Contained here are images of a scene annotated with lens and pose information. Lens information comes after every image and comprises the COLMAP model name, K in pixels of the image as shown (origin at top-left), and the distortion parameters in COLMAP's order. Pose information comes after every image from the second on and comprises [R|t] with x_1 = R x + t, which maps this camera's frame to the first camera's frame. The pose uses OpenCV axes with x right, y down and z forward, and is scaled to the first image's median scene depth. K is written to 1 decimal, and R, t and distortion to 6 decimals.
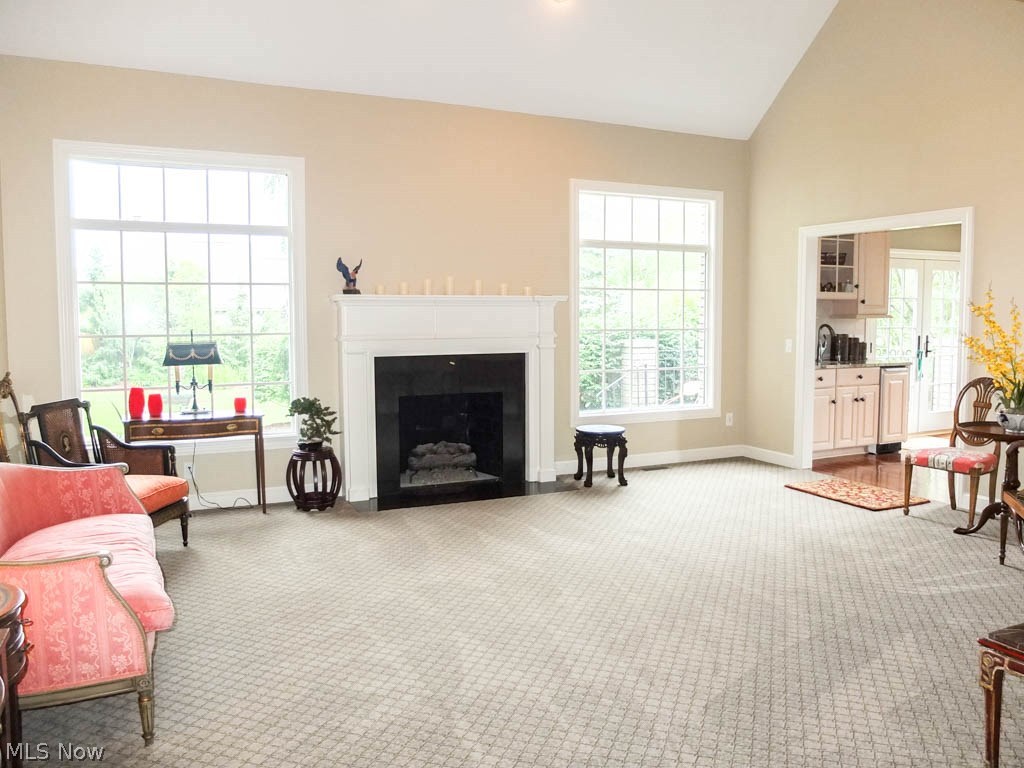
lens RADIAL K [[810.7, 0, 524.7], [0, 810.7, 372.1], [0, 0, 1]] dist [-0.075083, 0.067797]
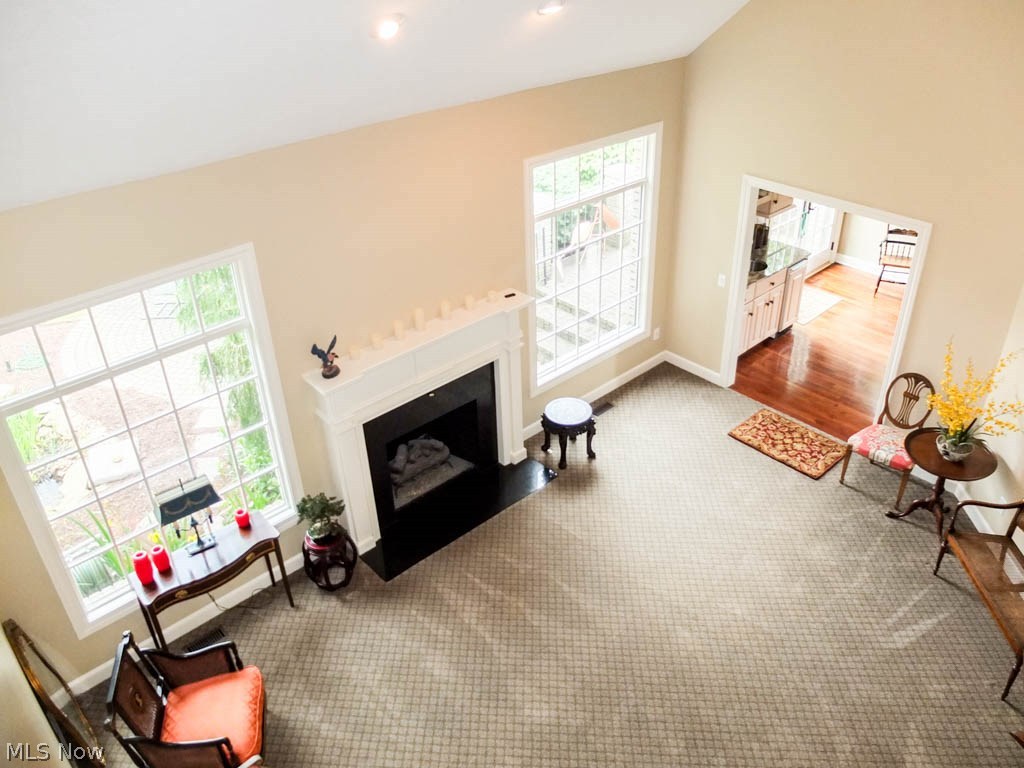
lens RADIAL K [[817.1, 0, 538.5], [0, 817.1, 367.4], [0, 0, 1]] dist [-0.080197, 0.069832]
pose [[0.952193, -0.164647, 0.257333, -0.189746], [0.032668, 0.892387, 0.450087, -0.422682], [-0.303746, -0.420163, 0.855103, 0.131330]]
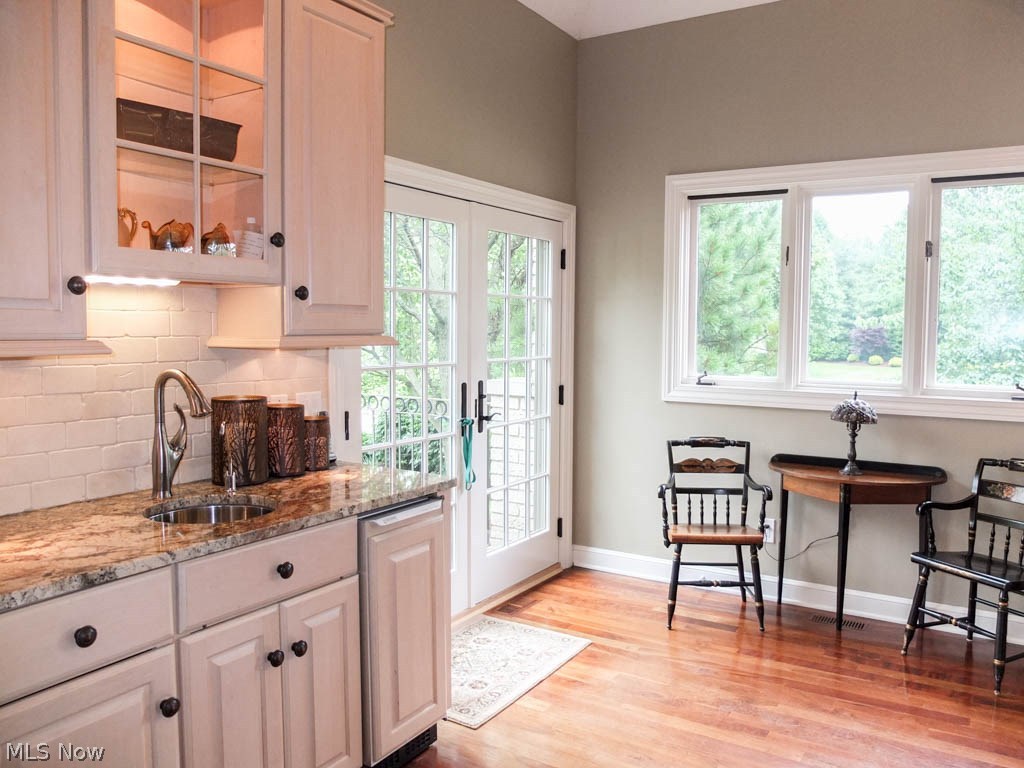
lens RADIAL K [[817.1, 0, 538.5], [0, 817.1, 367.4], [0, 0, 1]] dist [-0.080197, 0.069832]
pose [[0.836824, -0.024388, 0.546929, 0.369987], [0.032575, 0.999455, -0.005274, -0.062112], [-0.546503, 0.022229, 0.837162, 0.782741]]
